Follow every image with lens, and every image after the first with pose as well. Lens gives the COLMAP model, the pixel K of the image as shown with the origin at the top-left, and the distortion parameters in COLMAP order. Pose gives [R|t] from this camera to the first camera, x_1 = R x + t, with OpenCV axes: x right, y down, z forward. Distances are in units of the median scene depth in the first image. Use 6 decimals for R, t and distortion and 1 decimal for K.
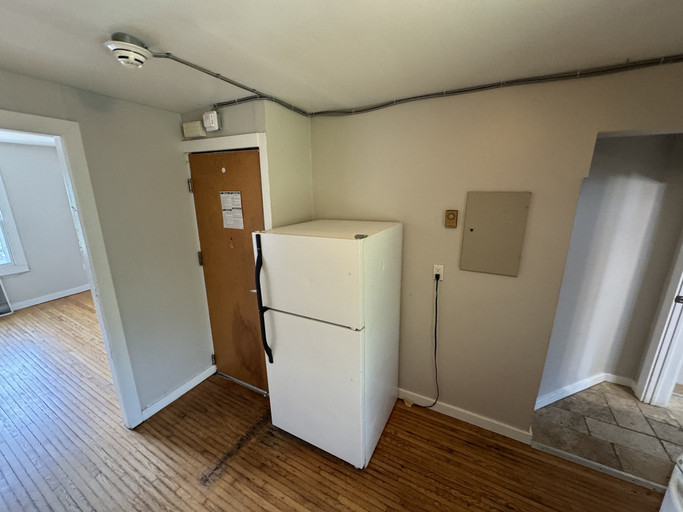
lens RADIAL K [[271.2, 0, 341.5], [0, 271.2, 256.0], [0, 0, 1]] dist [-0.000060, -0.000252]
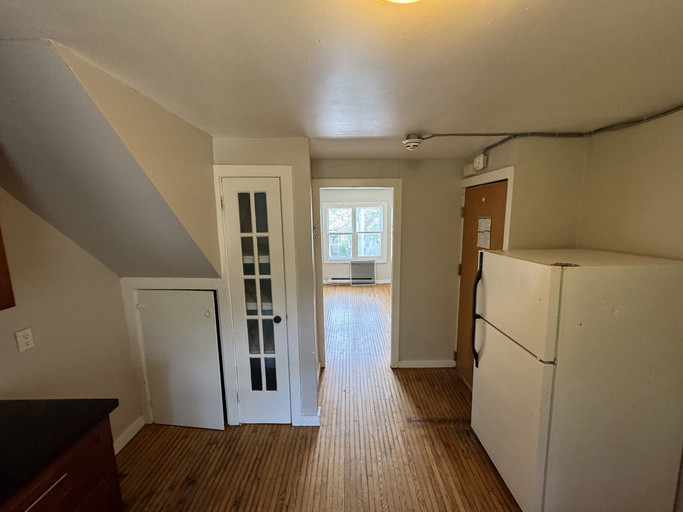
lens RADIAL K [[271.2, 0, 341.5], [0, 271.2, 256.0], [0, 0, 1]] dist [-0.000060, -0.000252]
pose [[0.456838, 0.130491, -0.879927, 0.402870], [-0.205743, 0.977860, 0.038197, 0.016110], [0.865430, 0.163589, 0.473572, -0.088679]]
